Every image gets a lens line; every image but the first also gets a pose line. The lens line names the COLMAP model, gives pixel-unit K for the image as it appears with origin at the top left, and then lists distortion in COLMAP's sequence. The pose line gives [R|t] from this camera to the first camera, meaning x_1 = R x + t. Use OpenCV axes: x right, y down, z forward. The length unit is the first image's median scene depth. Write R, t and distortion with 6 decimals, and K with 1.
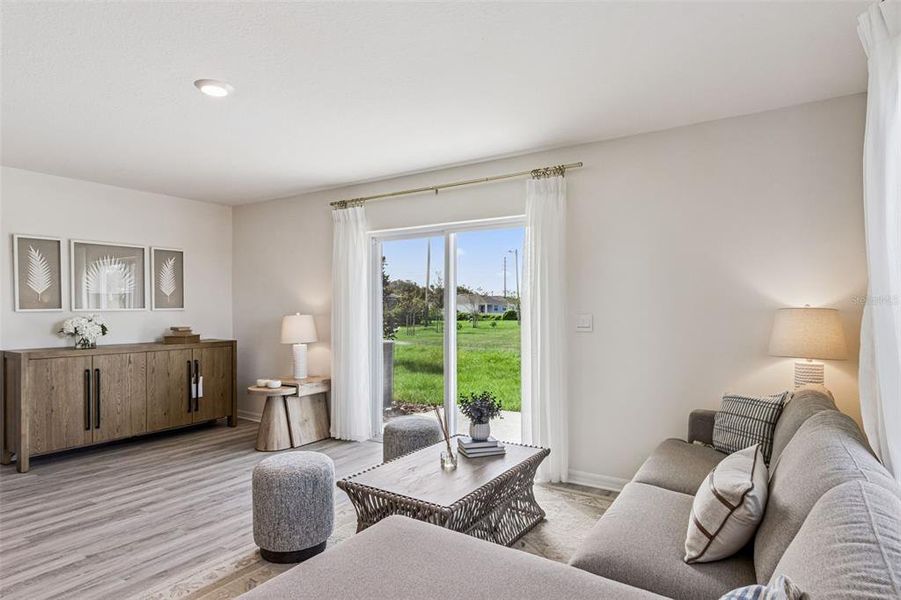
lens RADIAL K [[486.7, 0, 450.5], [0, 486.7, 300.0], [0, 0, 1]] dist [0.002600, 0.000990]
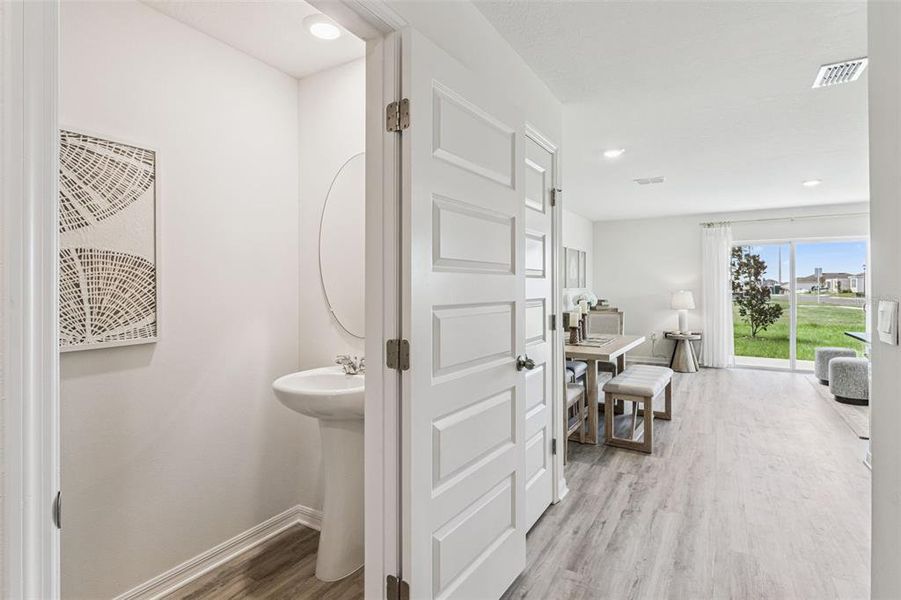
lens RADIAL K [[440.2, 0, 451.0], [0, 440.2, 286.4], [0, 0, 1]] dist [-0.002034, -0.001281]
pose [[0.999734, -0.002363, 0.022948, -1.737846], [0.002207, 0.999974, 0.006835, 0.000265], [-0.022963, -0.006783, 0.999713, -0.710857]]
